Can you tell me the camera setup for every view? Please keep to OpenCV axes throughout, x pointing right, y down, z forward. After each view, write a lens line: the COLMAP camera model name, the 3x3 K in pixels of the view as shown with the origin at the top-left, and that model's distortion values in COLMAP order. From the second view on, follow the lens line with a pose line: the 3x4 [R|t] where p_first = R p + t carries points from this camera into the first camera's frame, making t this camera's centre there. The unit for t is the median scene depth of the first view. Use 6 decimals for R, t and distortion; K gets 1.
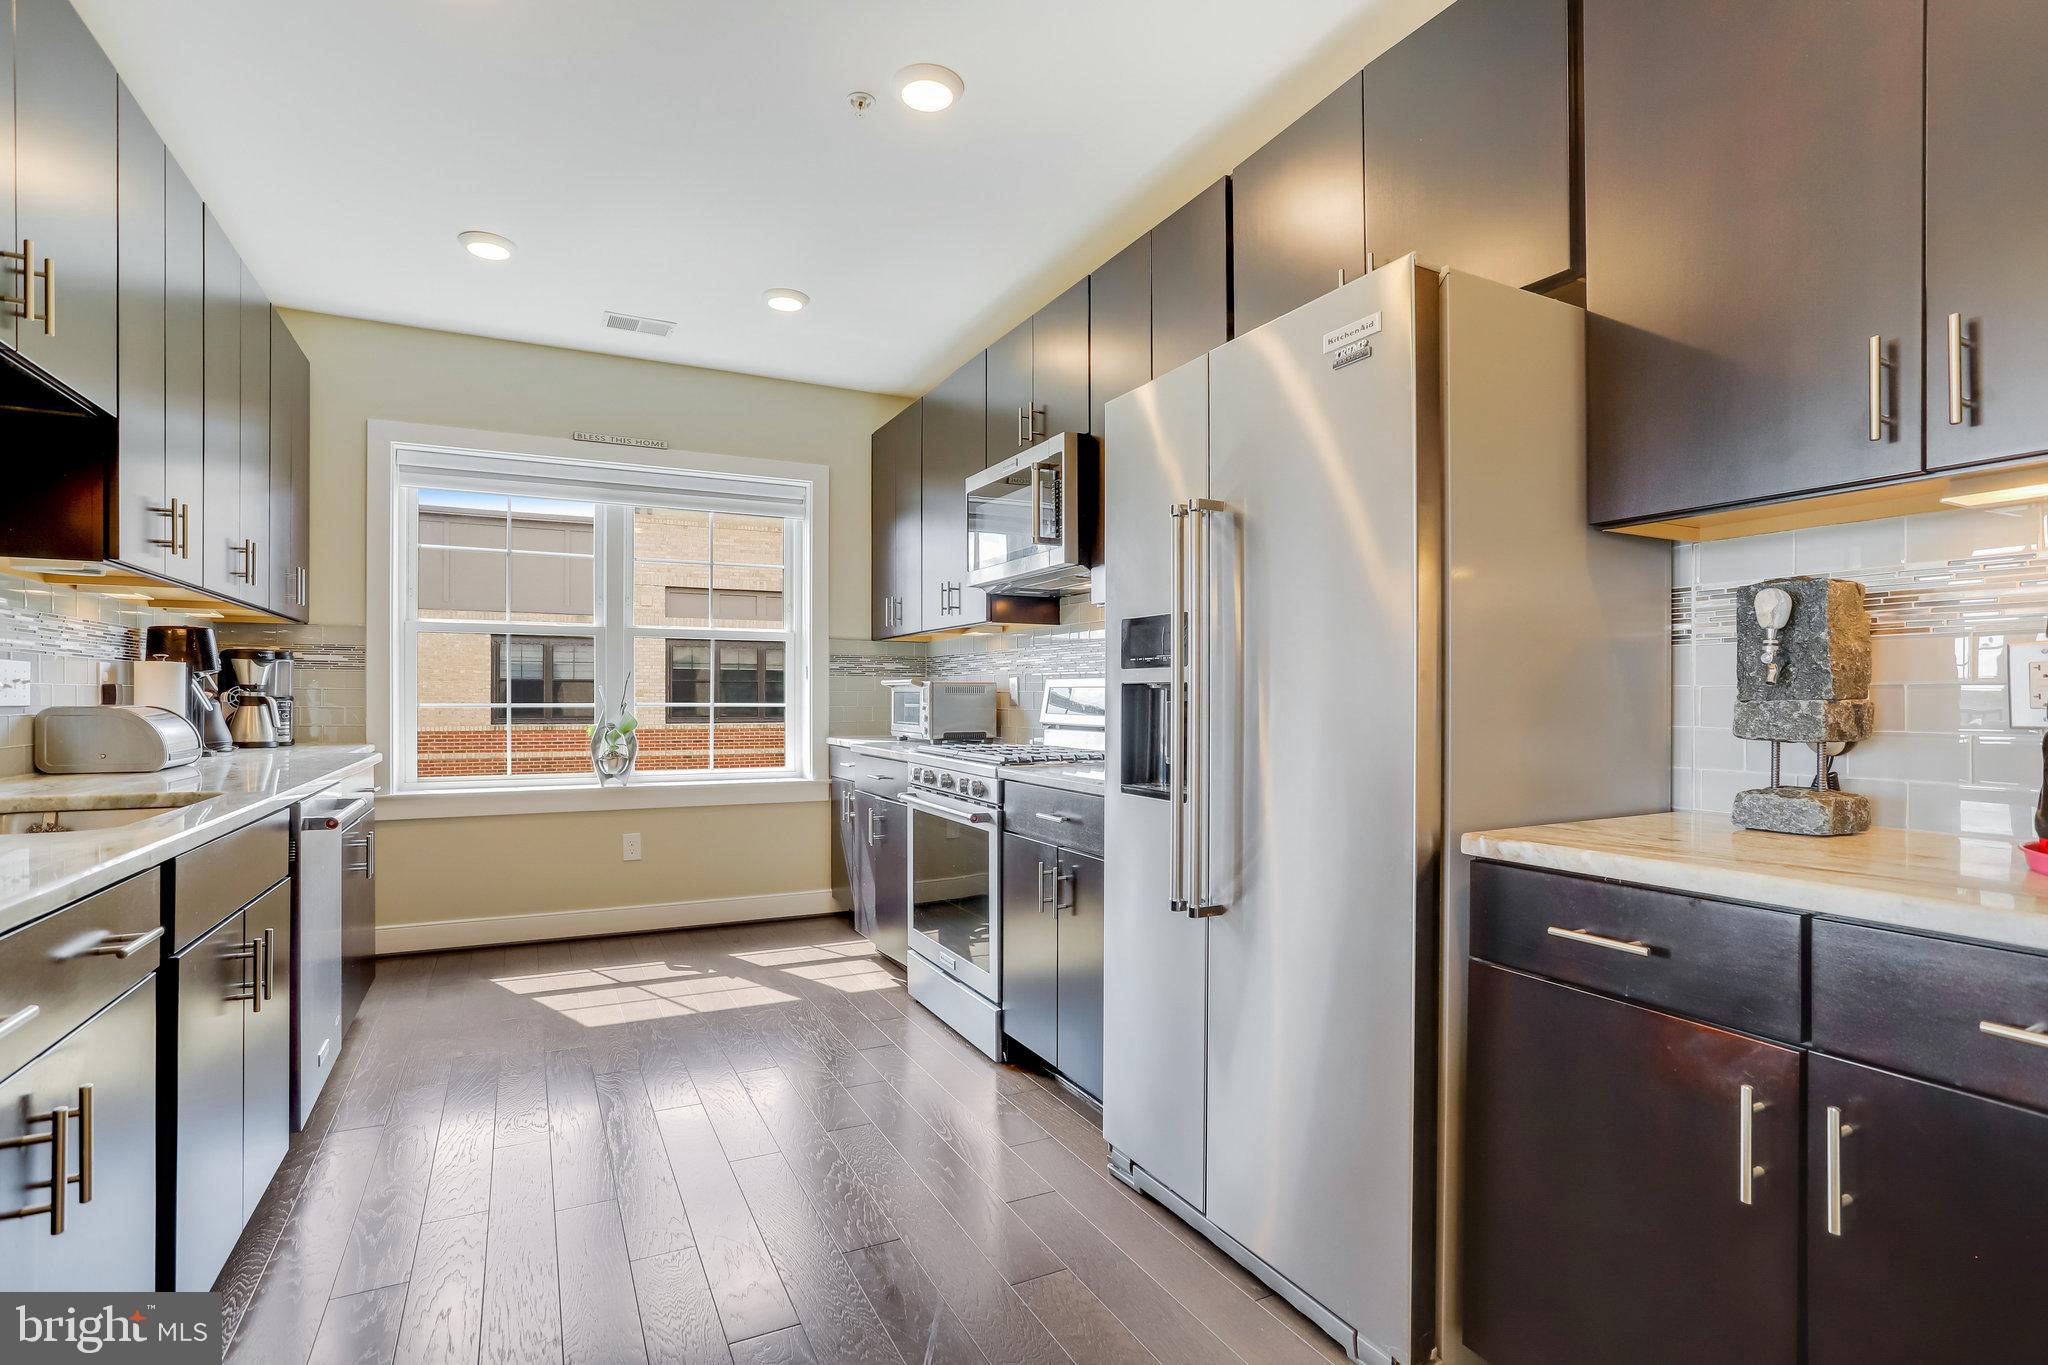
lens RADIAL K [[983.8, 0, 1019.2], [0, 983.8, 682.2], [0, 0, 1]] dist [-0.033359, 0.041903]
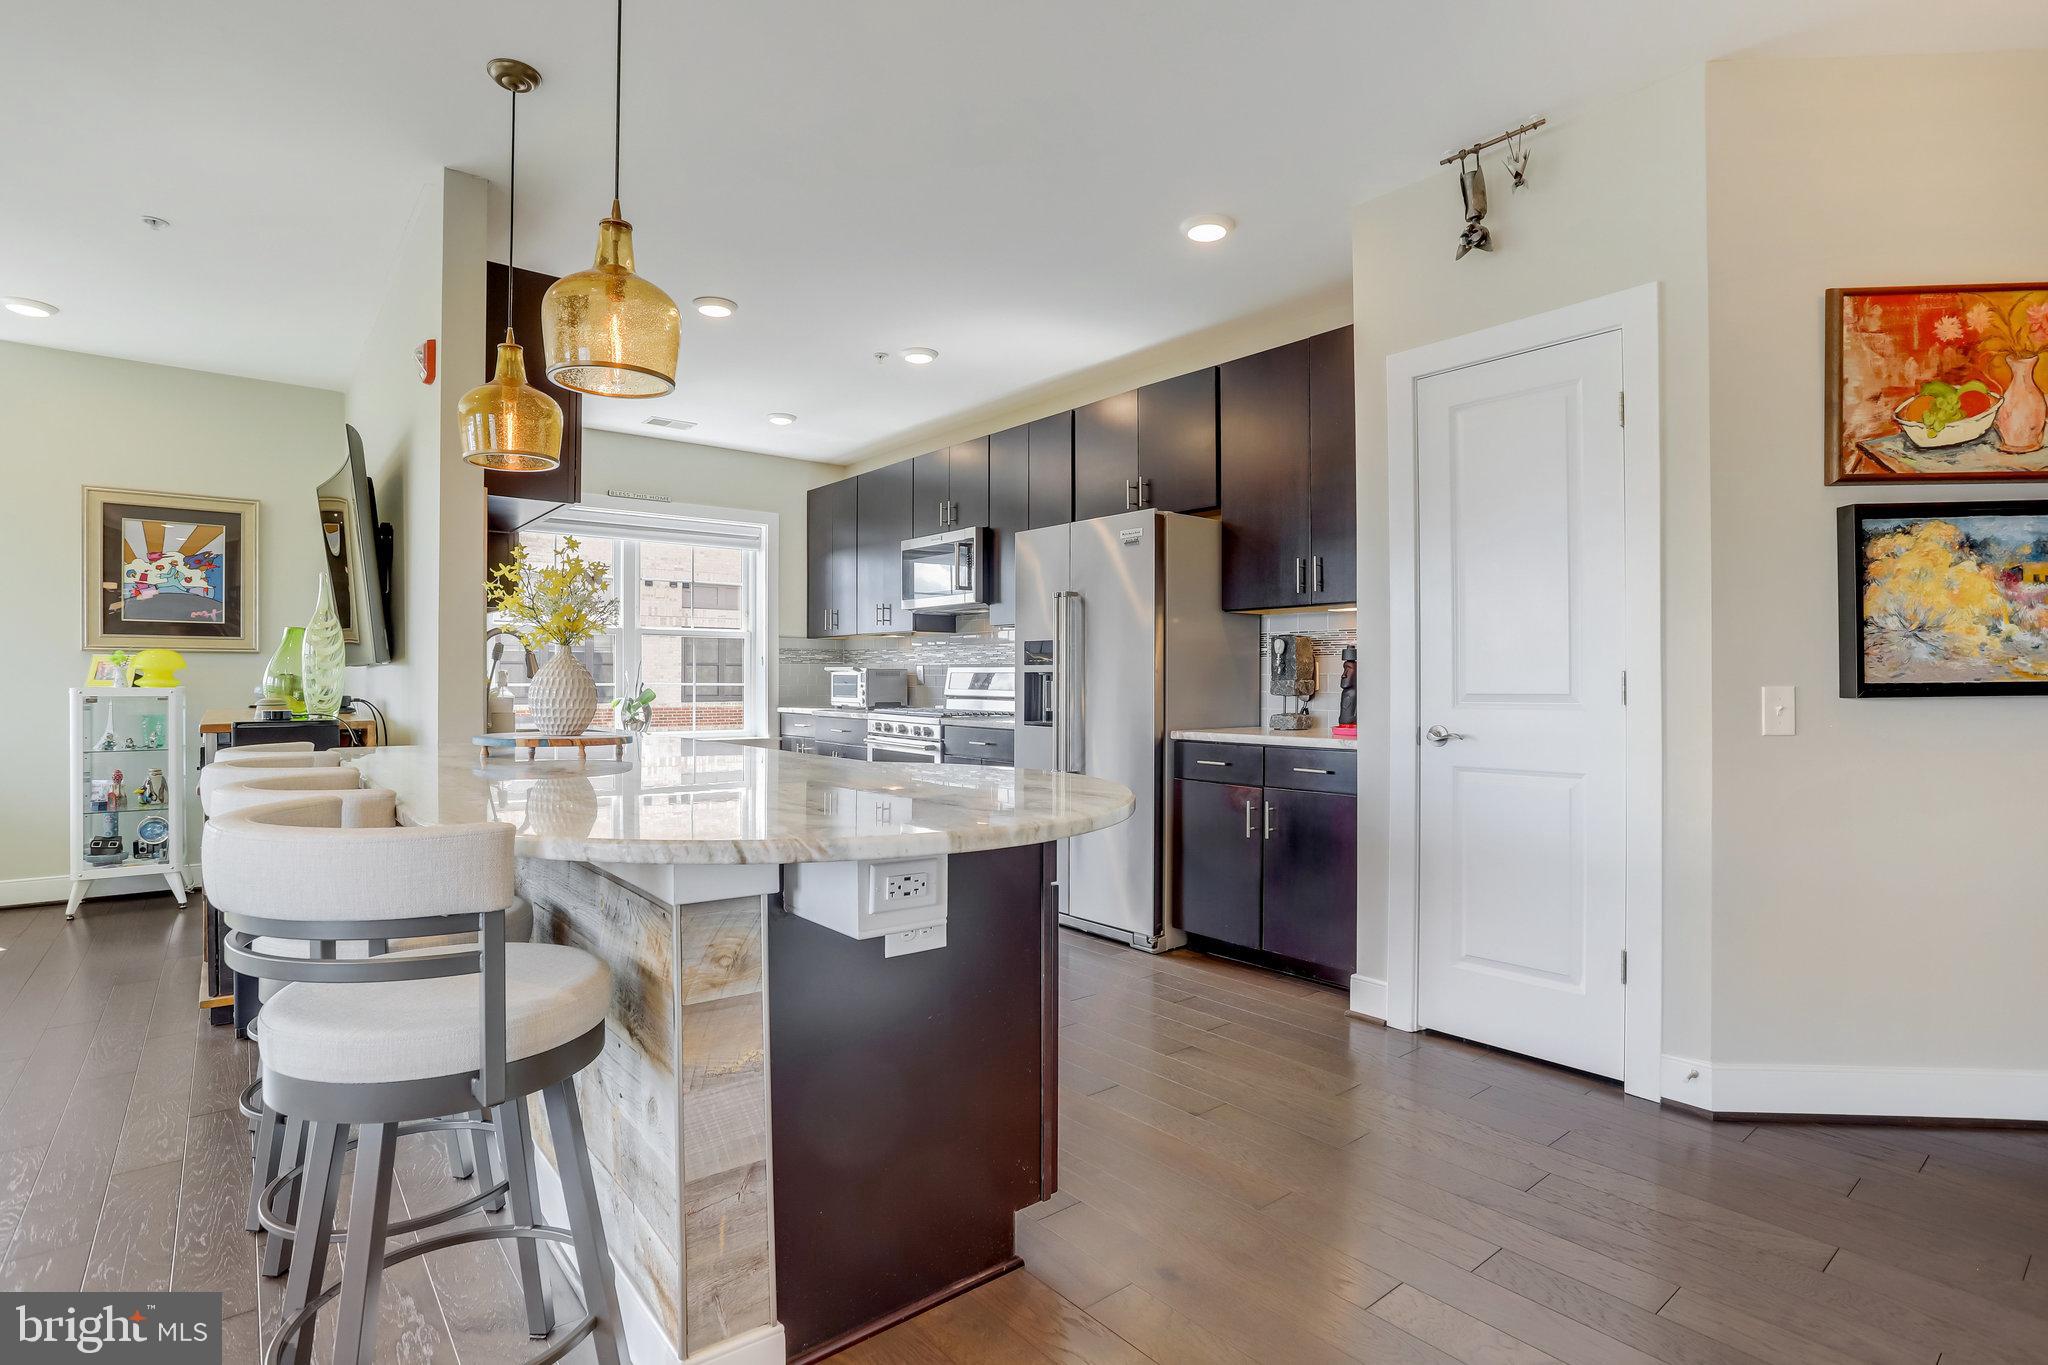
lens RADIAL K [[984.3, 0, 1031.9], [0, 984.3, 678.0], [0, 0, 1]] dist [-0.000878, -0.000147]
pose [[0.975463, -0.001458, 0.220161, -0.236411], [-0.001974, 0.999880, 0.015370, -0.013108], [-0.220157, -0.015427, 0.975343, -0.715170]]
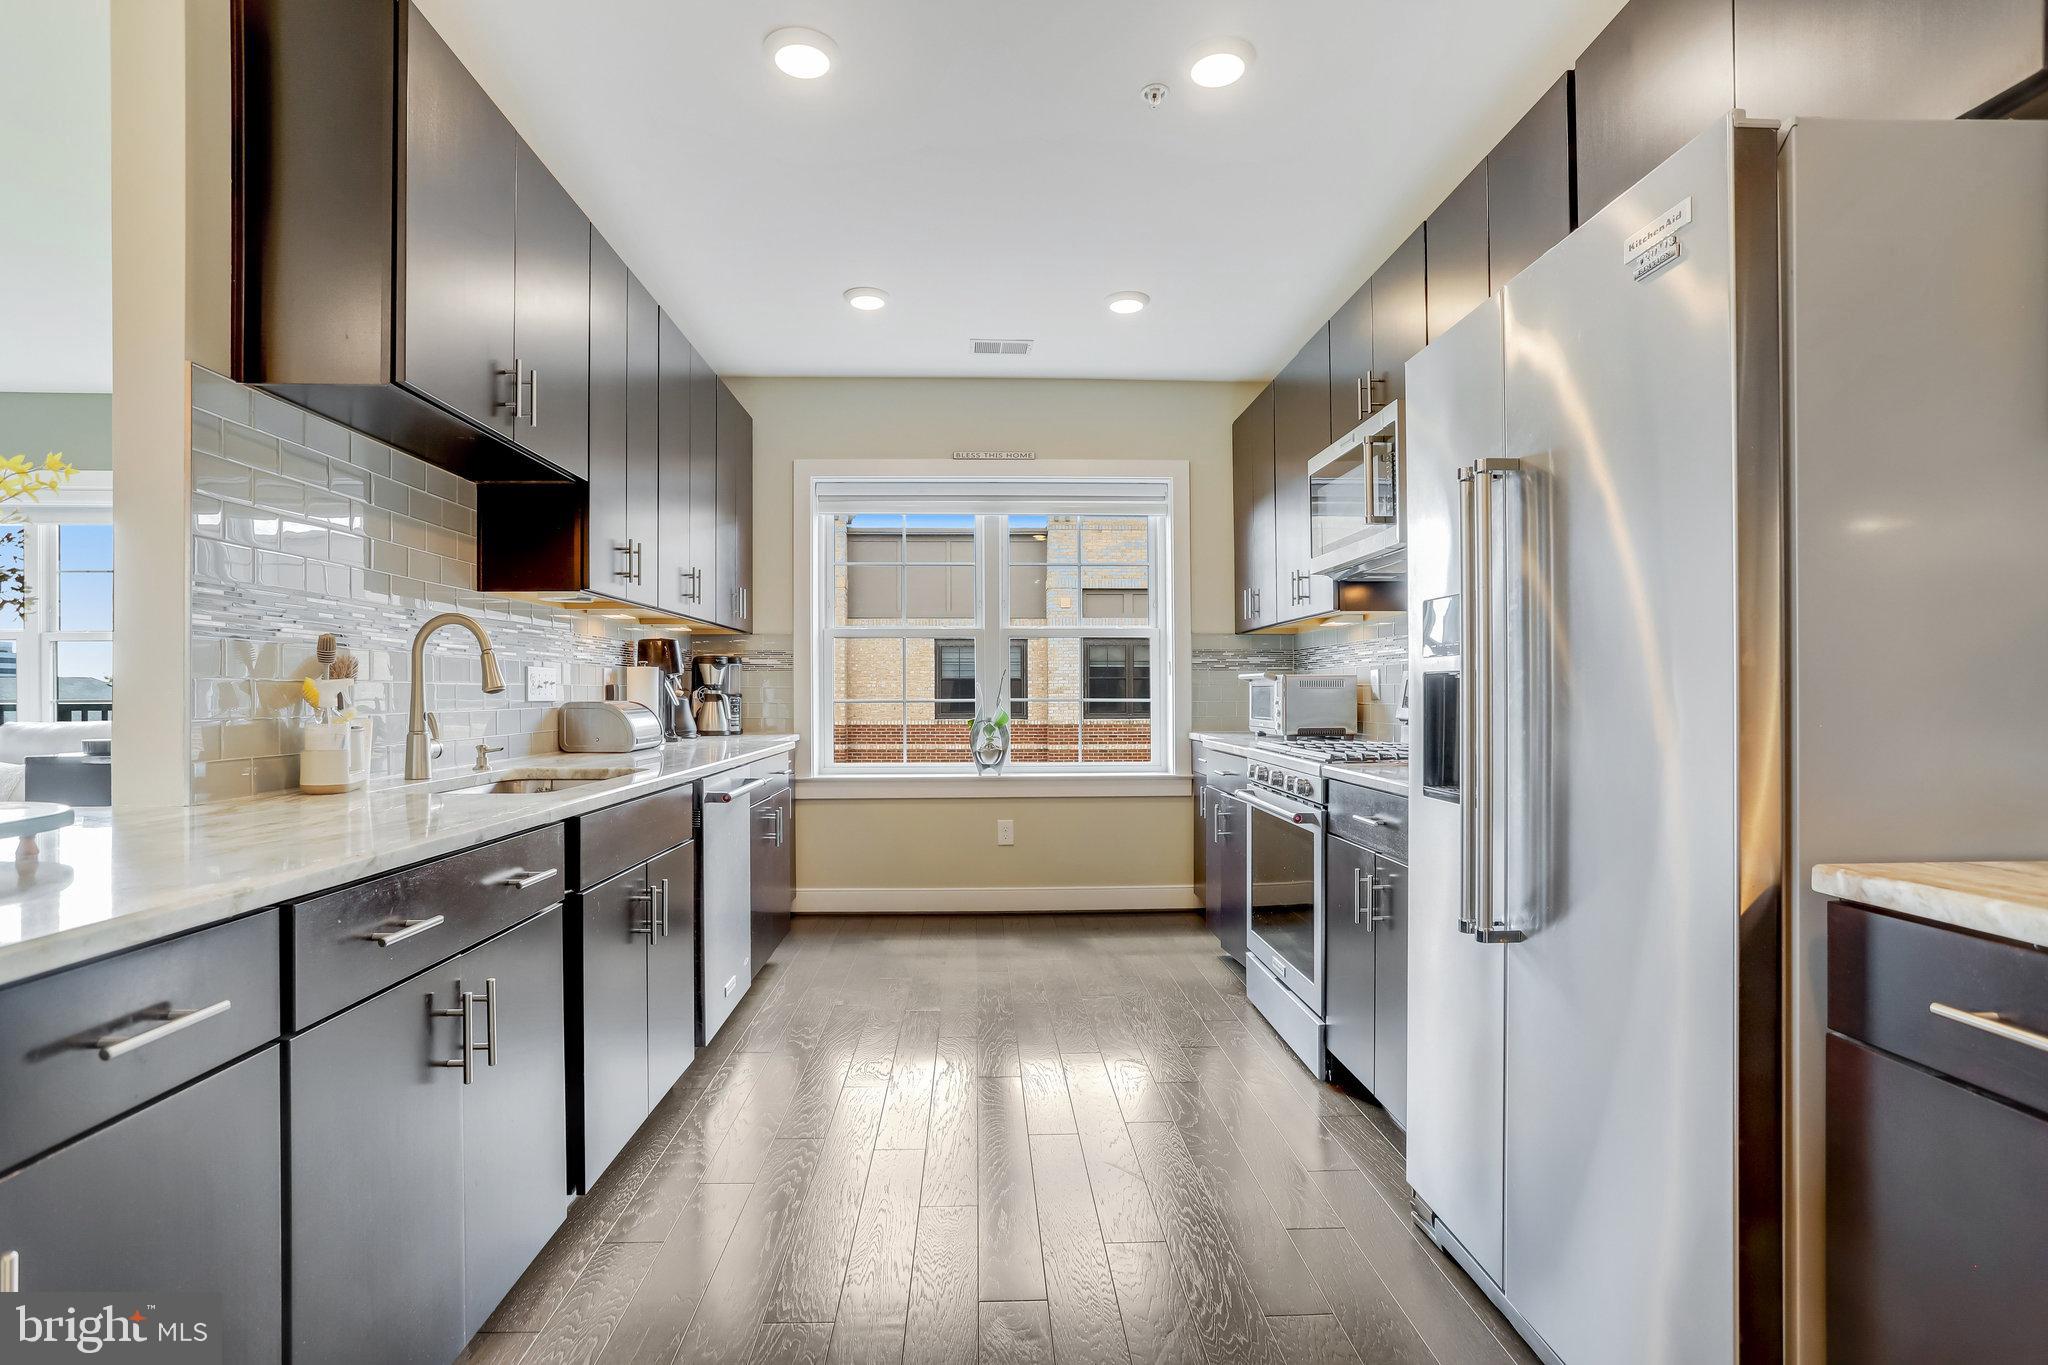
lens RADIAL K [[984.3, 0, 1031.9], [0, 984.3, 678.0], [0, 0, 1]] dist [-0.000878, -0.000147]
pose [[0.915524, -0.011702, -0.402093, 0.098160], [0.011526, 0.999929, -0.002856, 0.002891], [0.402098, -0.002020, 0.915594, 0.027080]]
